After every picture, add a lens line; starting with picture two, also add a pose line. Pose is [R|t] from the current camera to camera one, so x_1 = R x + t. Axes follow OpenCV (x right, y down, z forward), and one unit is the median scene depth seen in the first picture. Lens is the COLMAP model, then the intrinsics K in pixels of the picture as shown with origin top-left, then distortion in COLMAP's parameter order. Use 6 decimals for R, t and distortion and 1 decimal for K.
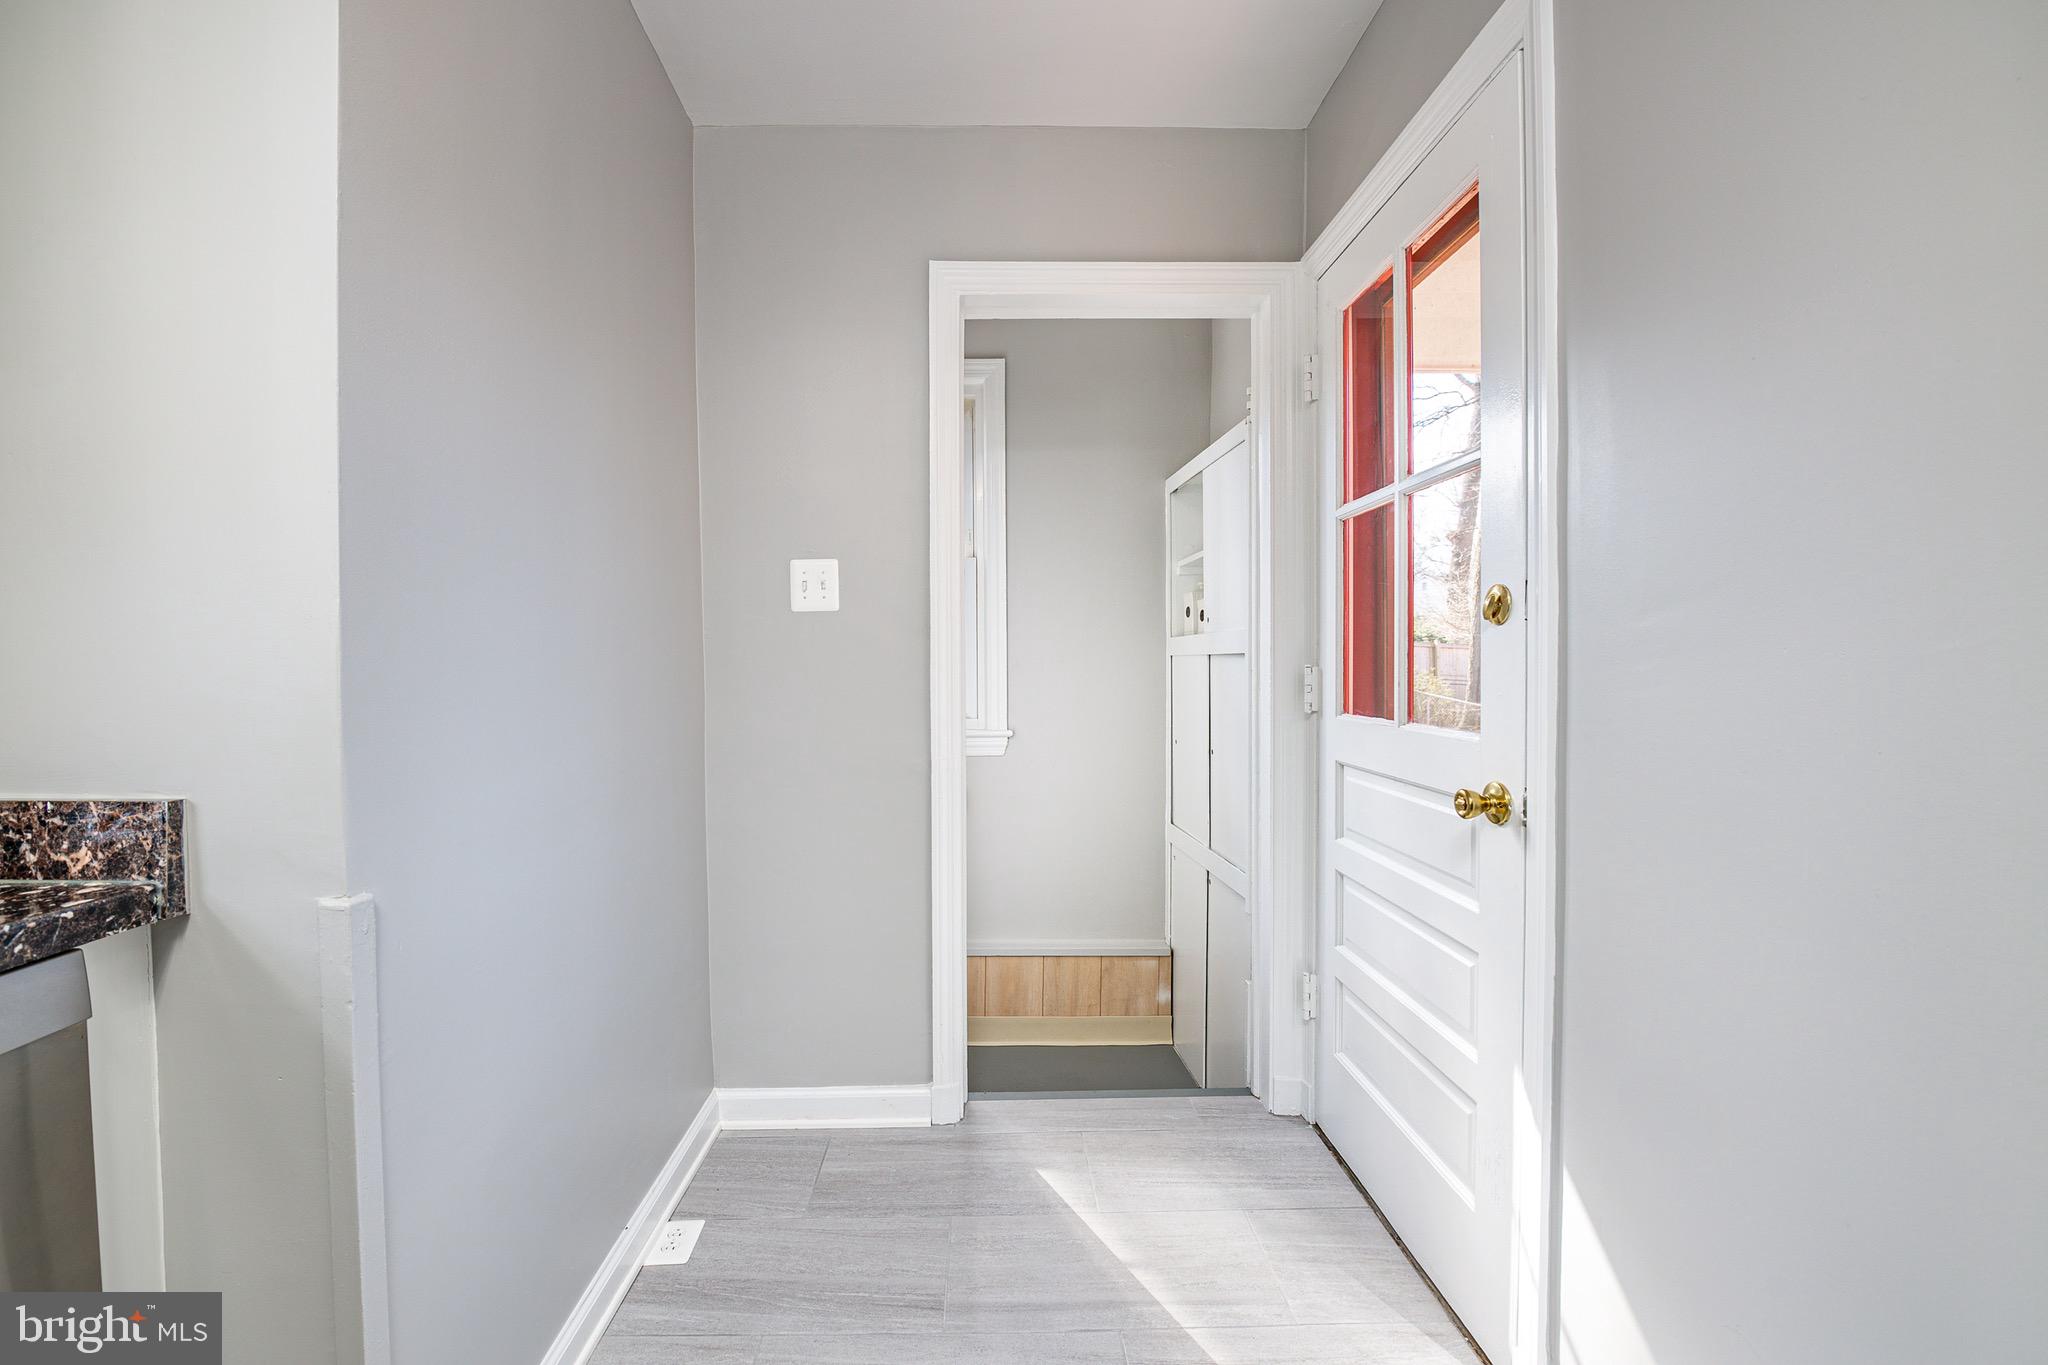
lens RADIAL K [[841.7, 0, 1022.1], [0, 841.7, 683.6], [0, 0, 1]] dist [-0.000325, -0.000031]
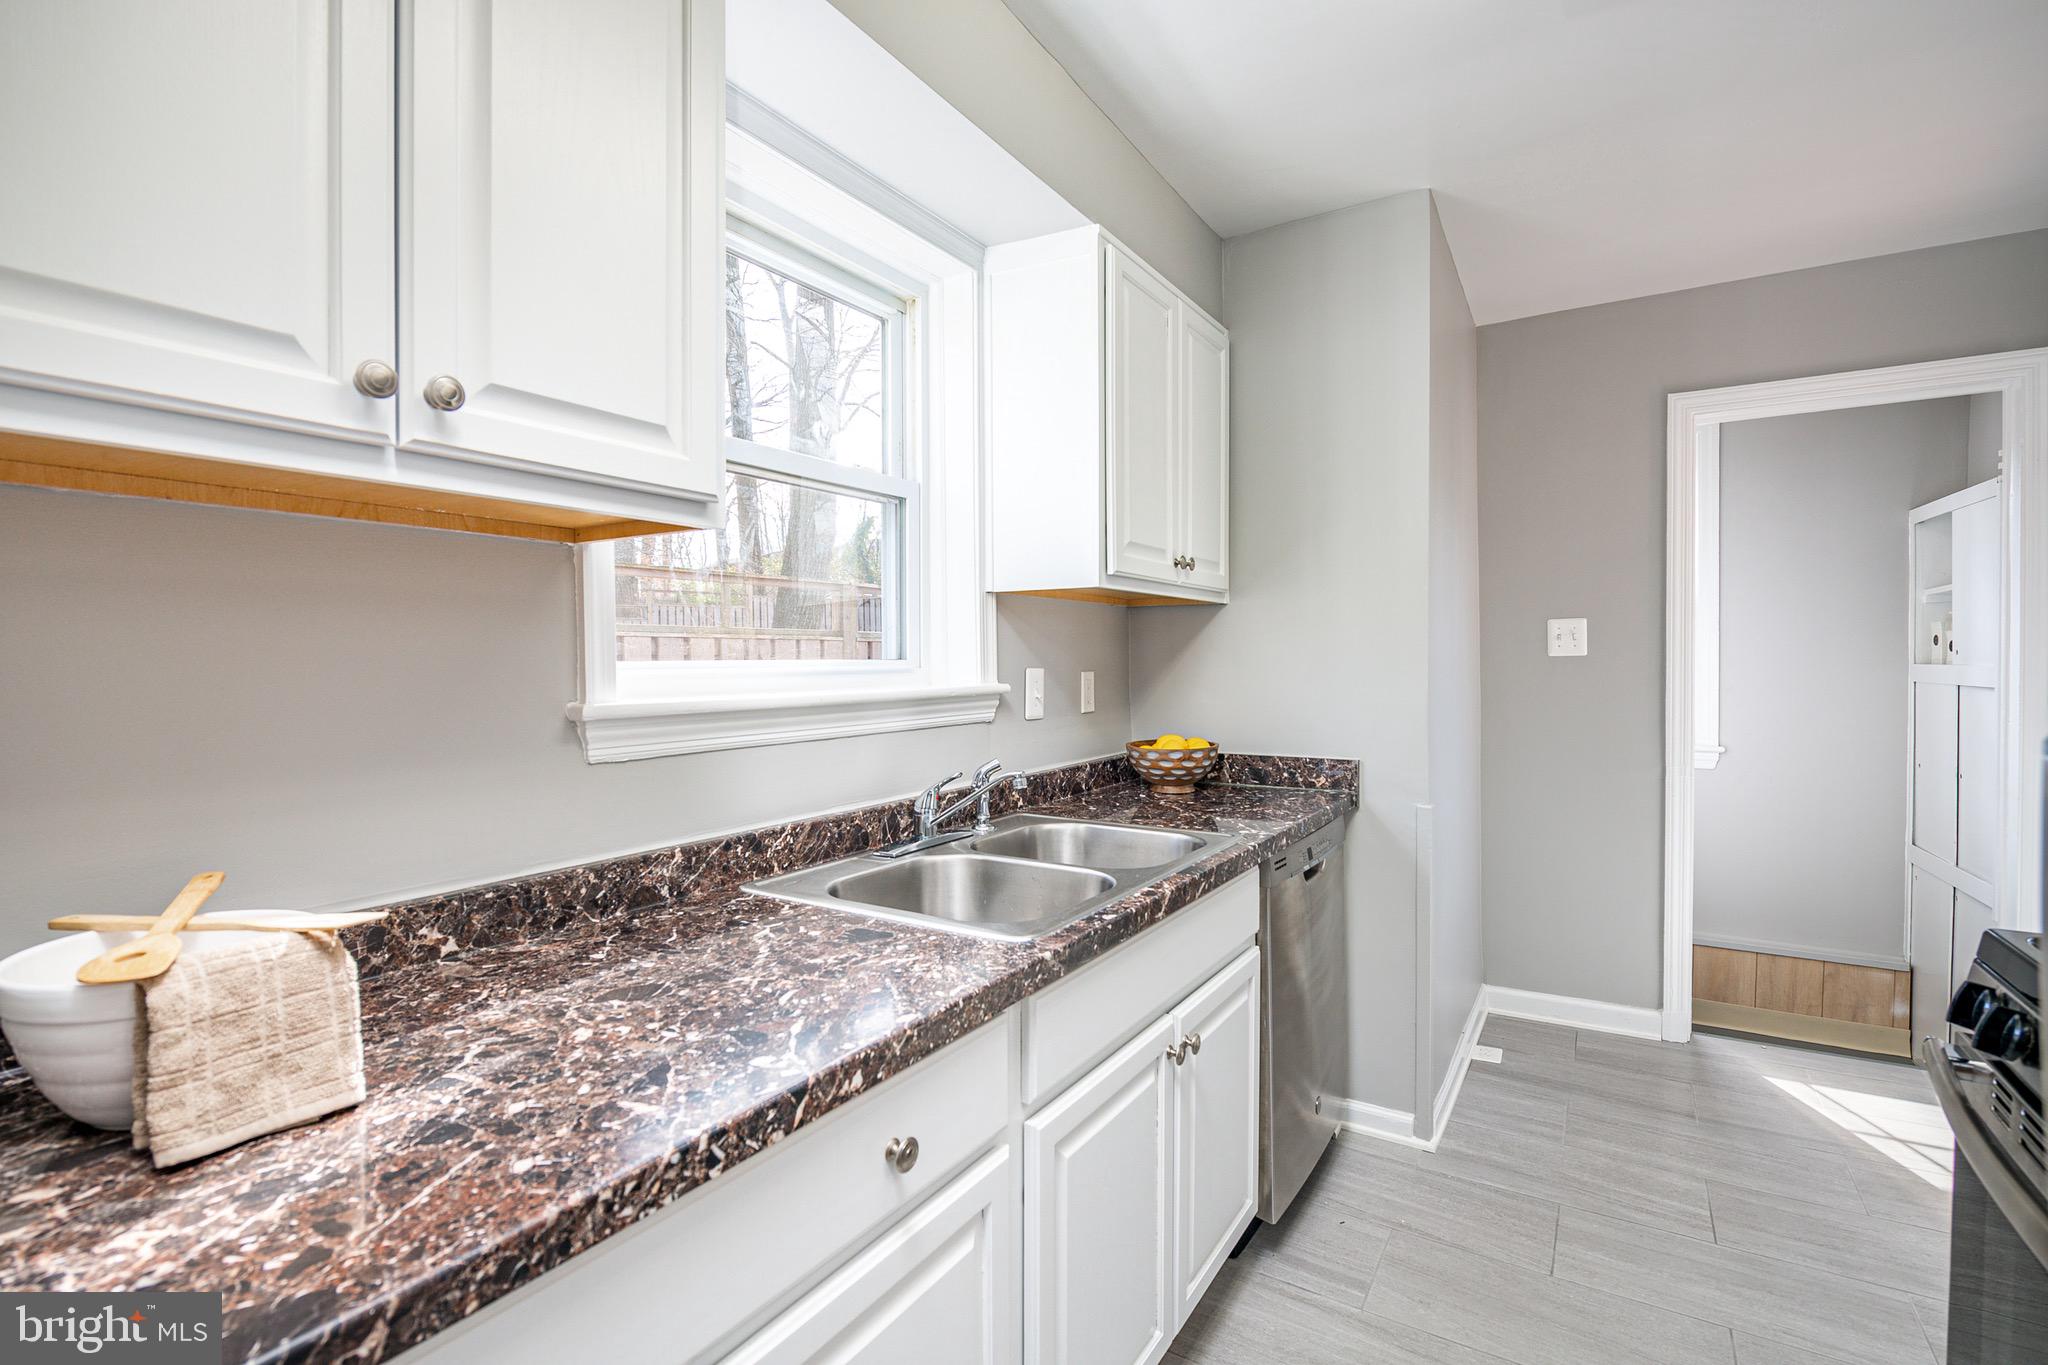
lens RADIAL K [[960.6, 0, 1017.2], [0, 960.6, 675.9], [0, 0, 1]] dist [-0.012182, -0.001039]
pose [[0.823045, 0.007416, -0.567928, -0.076955], [-0.008473, 0.999964, 0.000779, -0.036681], [0.567913, 0.004171, 0.823078, -0.667618]]
